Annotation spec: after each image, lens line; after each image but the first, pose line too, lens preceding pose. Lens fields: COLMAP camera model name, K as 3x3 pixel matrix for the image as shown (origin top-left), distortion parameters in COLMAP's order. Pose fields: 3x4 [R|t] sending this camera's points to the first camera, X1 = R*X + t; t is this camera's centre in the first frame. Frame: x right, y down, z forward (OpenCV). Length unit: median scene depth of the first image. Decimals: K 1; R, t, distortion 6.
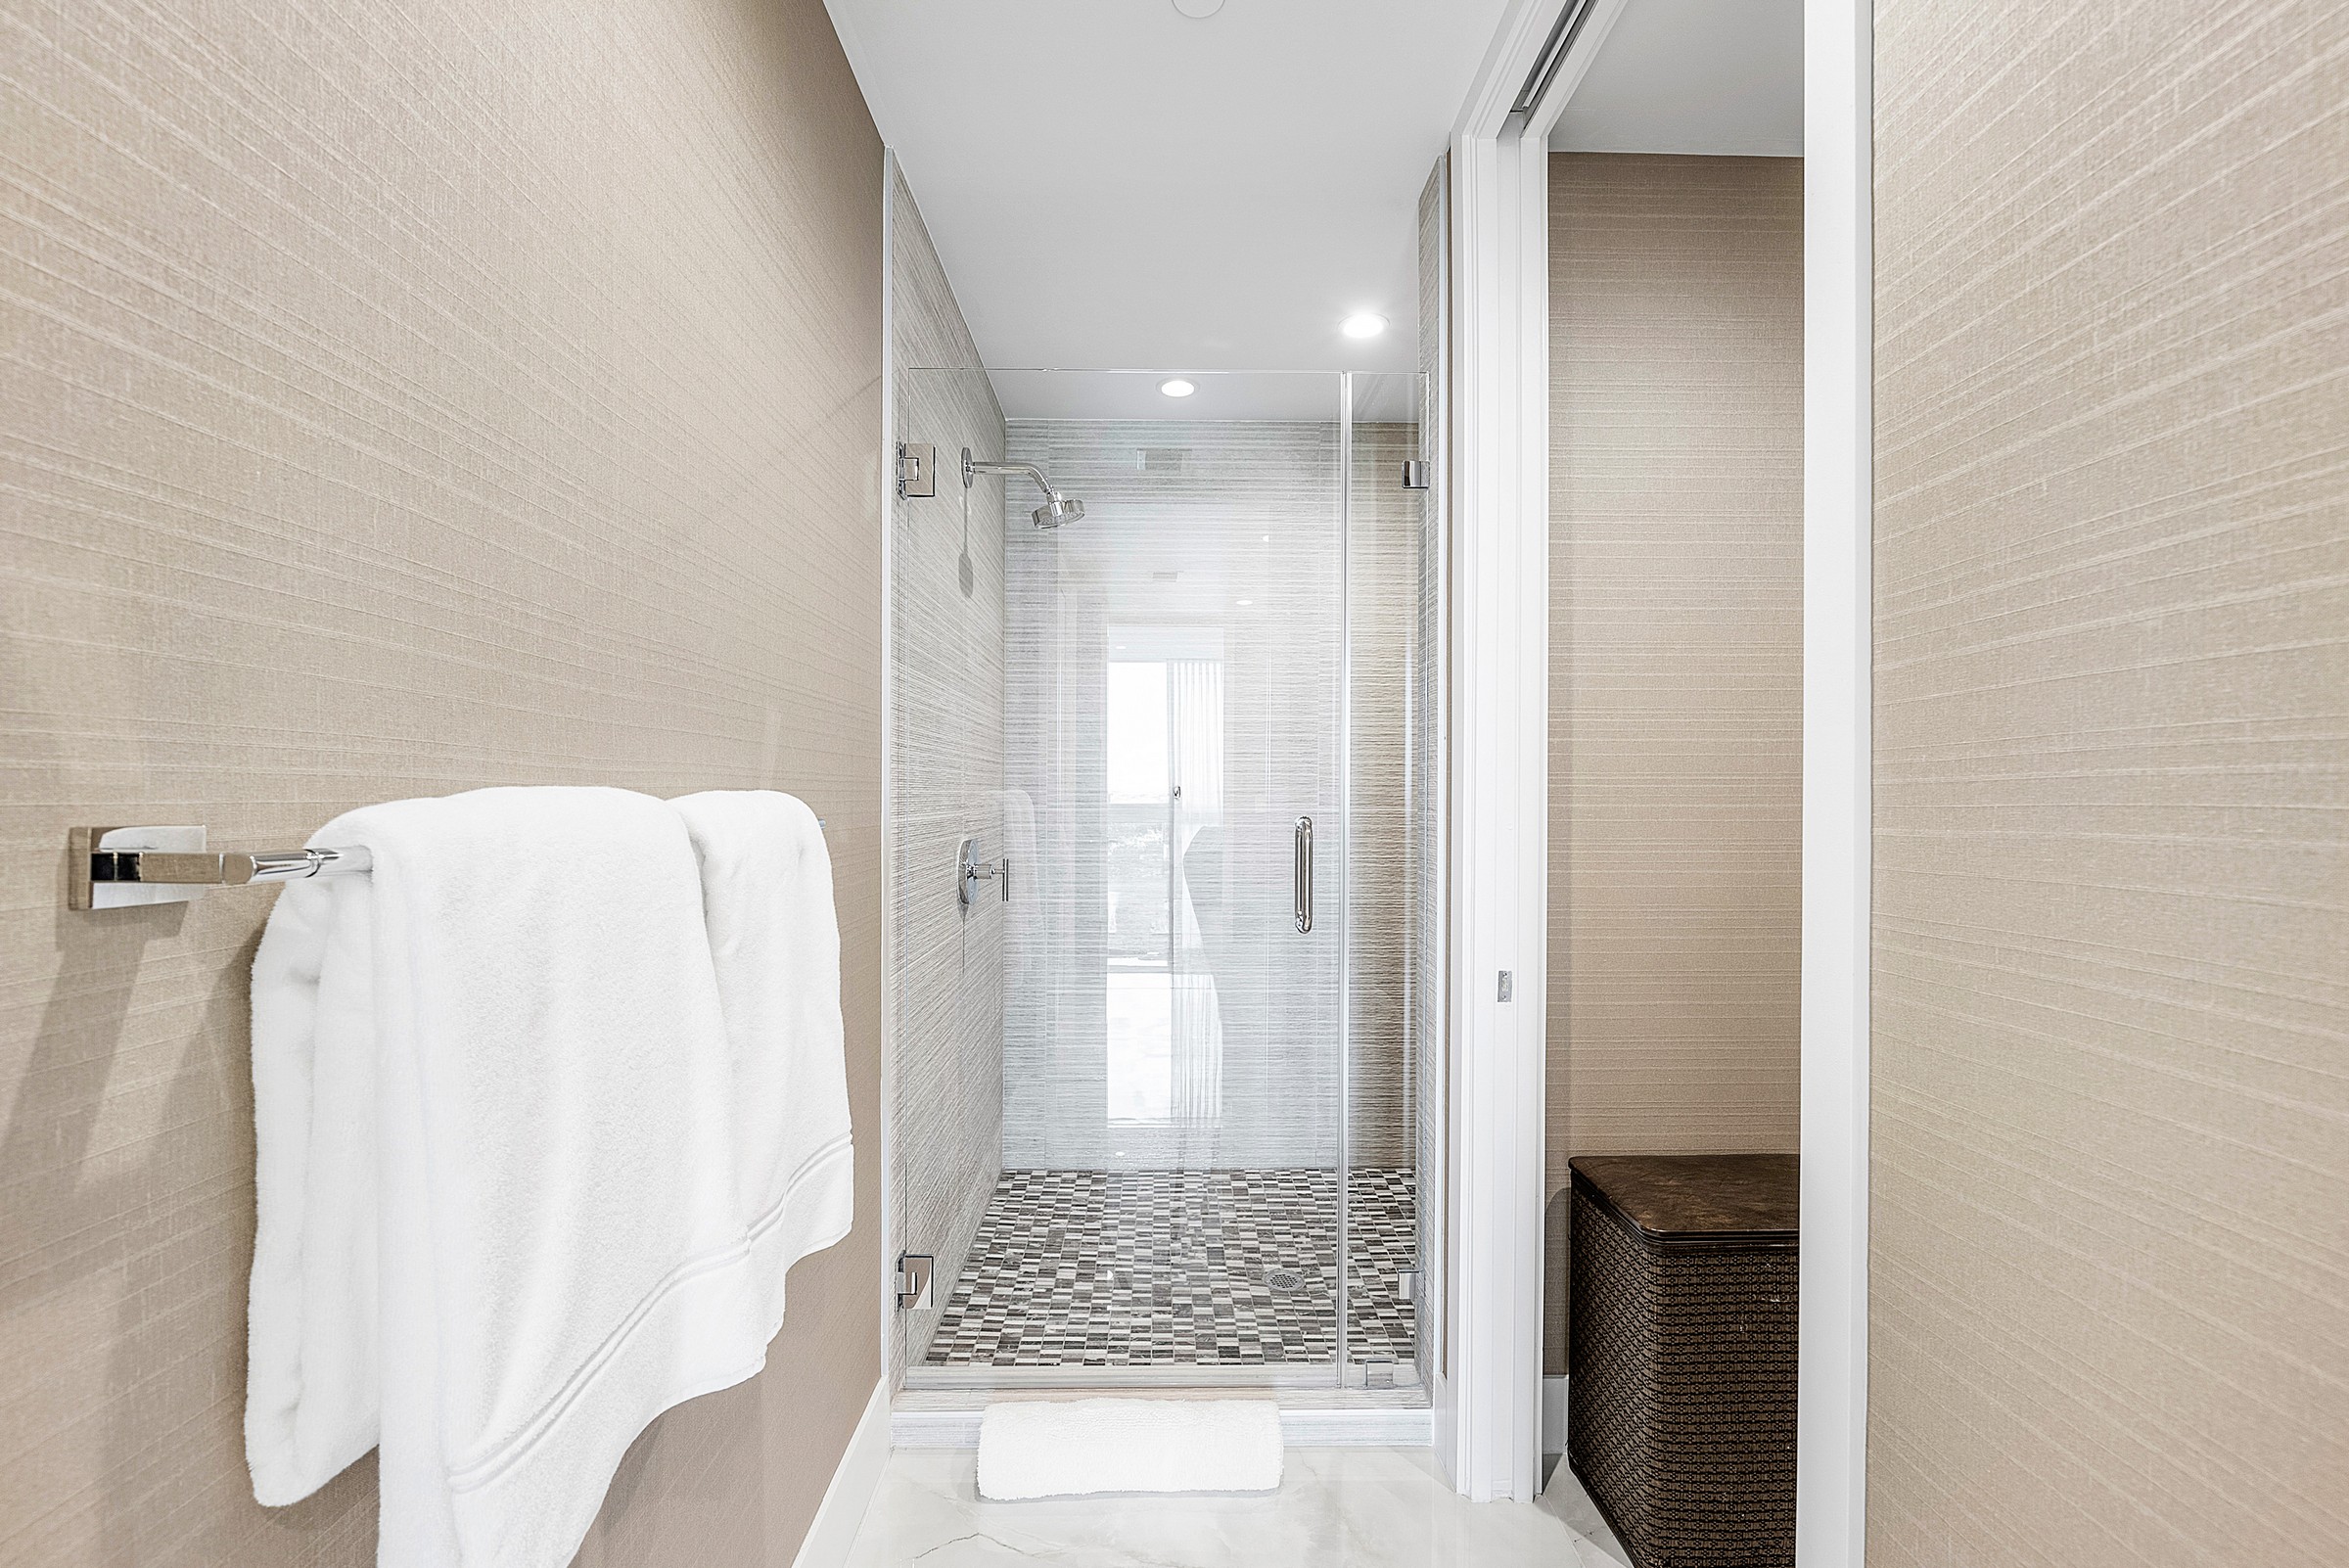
lens RADIAL K [[826.0, 0, 1172.5], [0, 826.0, 784.2], [0, 0, 1]] dist [-0.000011, 0.000000]
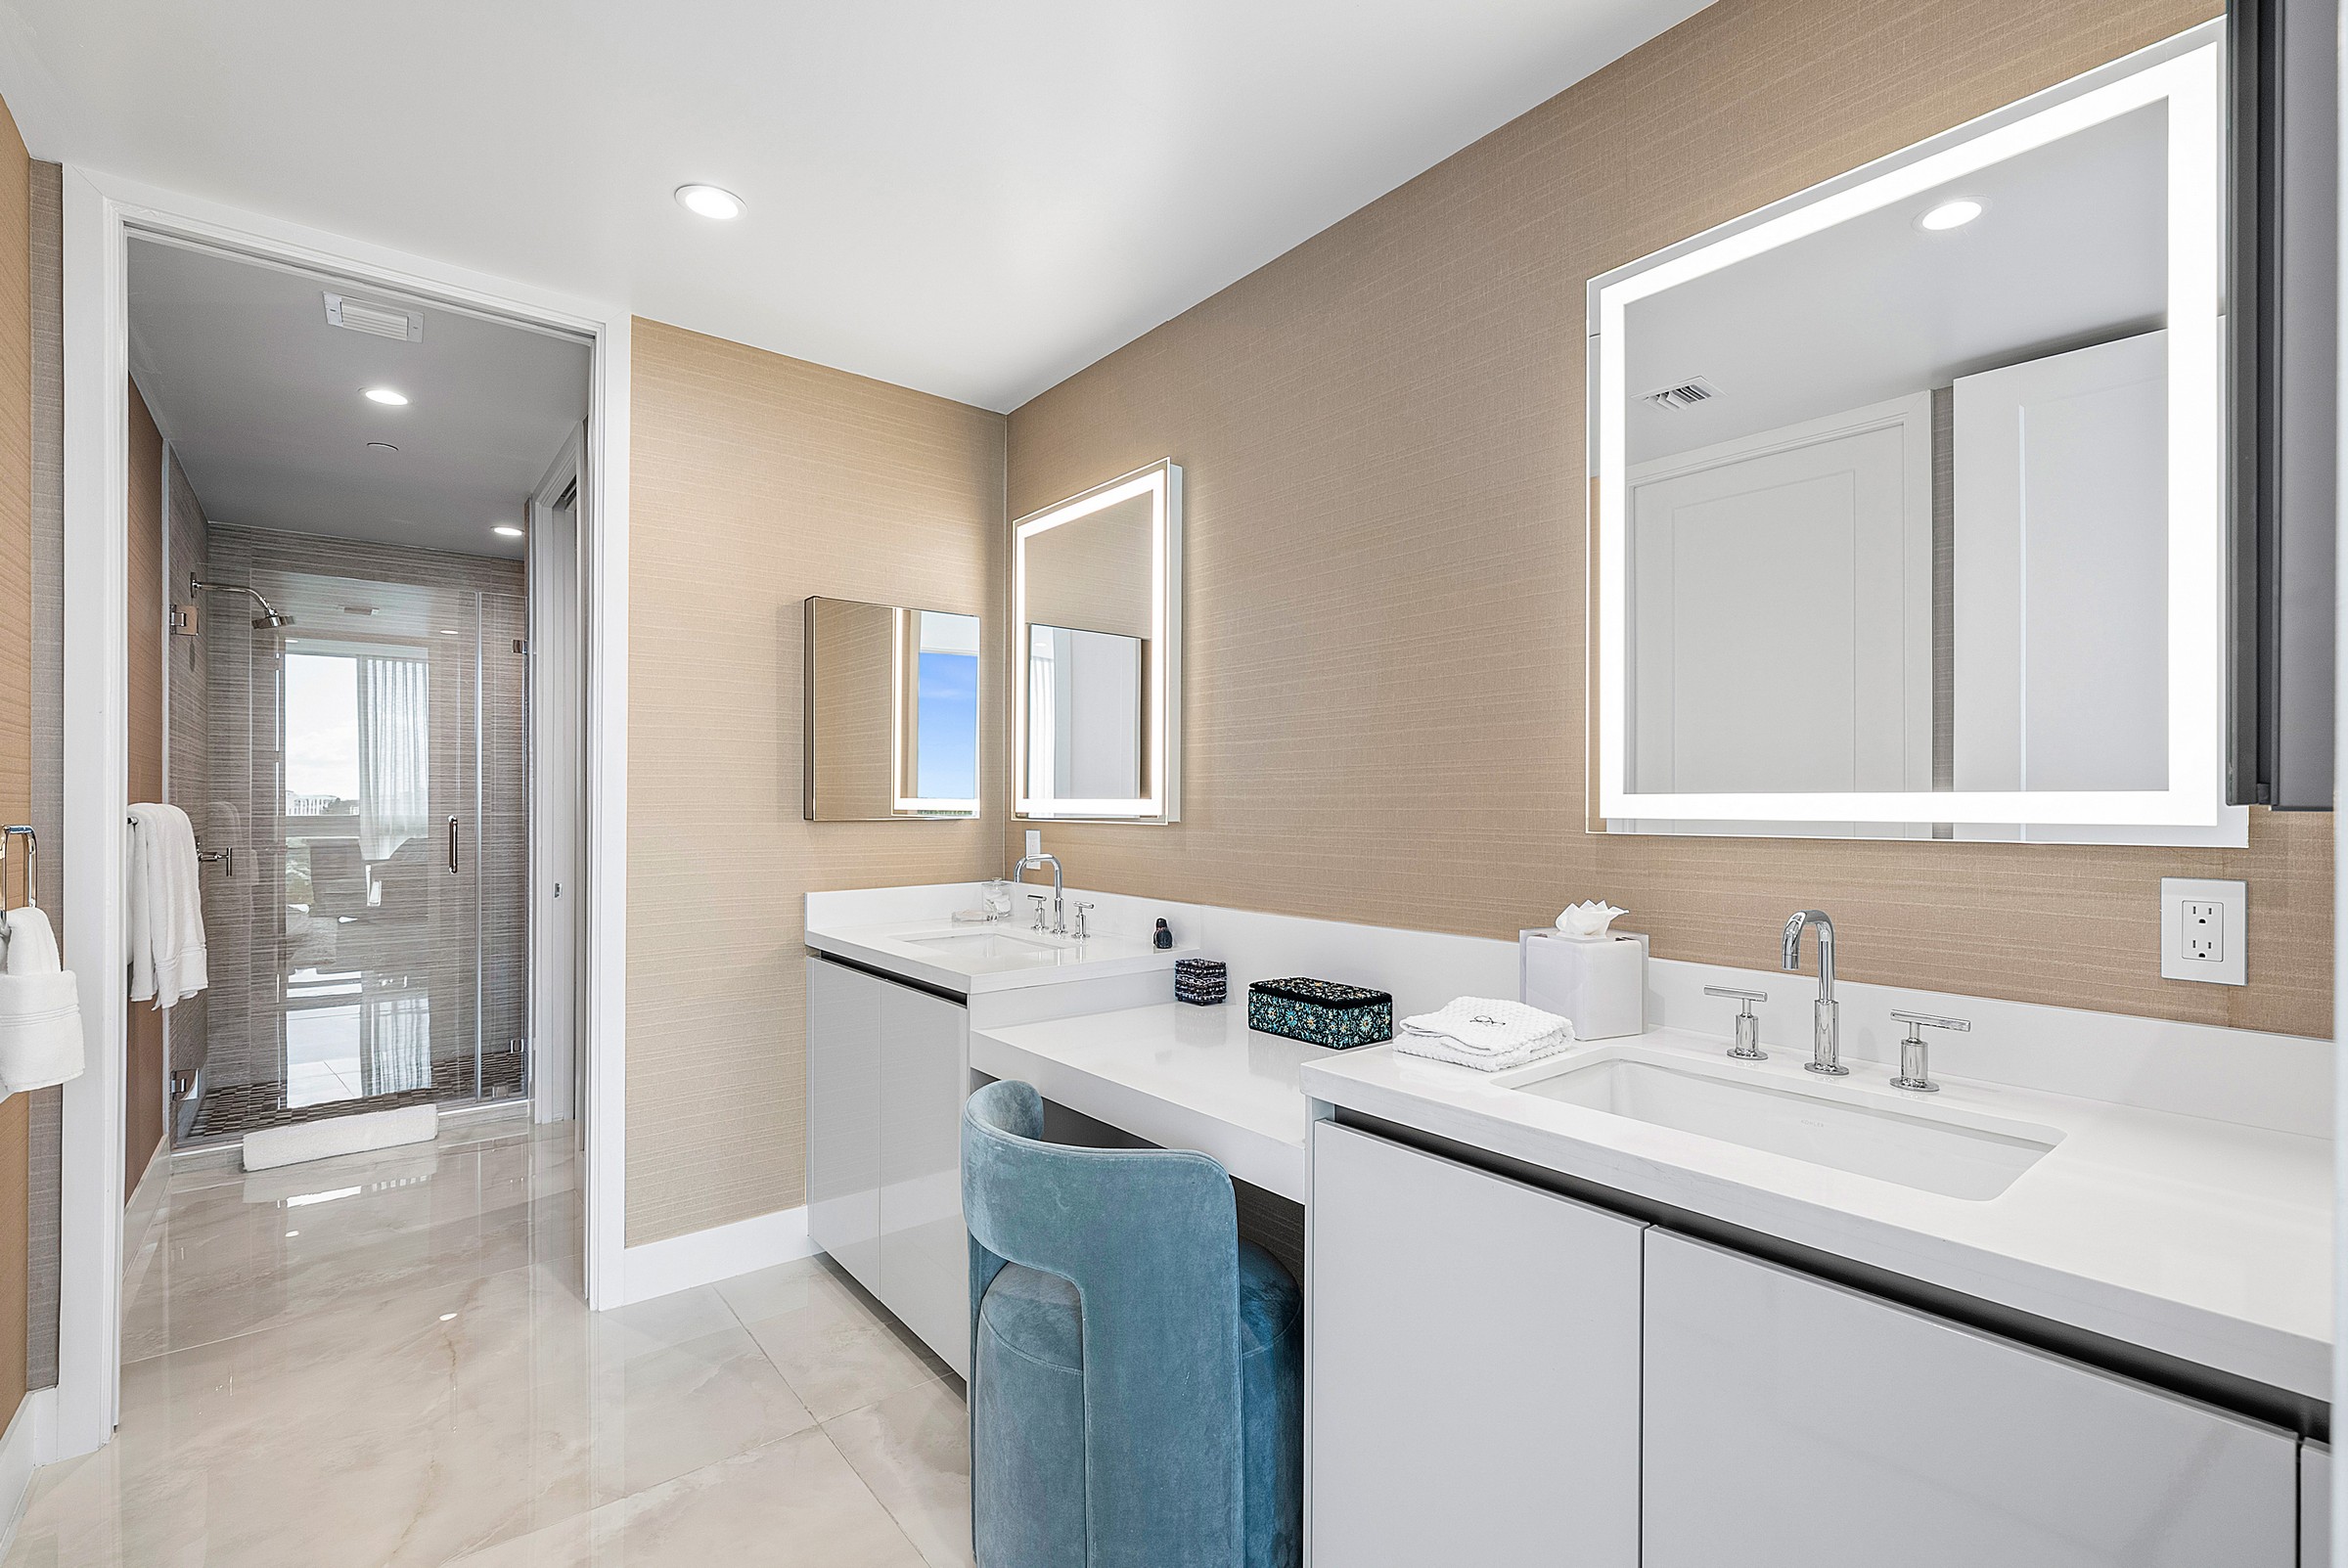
lens RADIAL K [[1040.4, 0, 1164.9], [0, 1040.4, 788.8], [0, 0, 1]] dist [-0.002885, -0.000224]
pose [[0.792431, -0.003394, 0.609952, -0.005663], [0.002355, 0.999994, 0.002505, -0.024245], [-0.609957, -0.000548, 0.792435, -2.003595]]
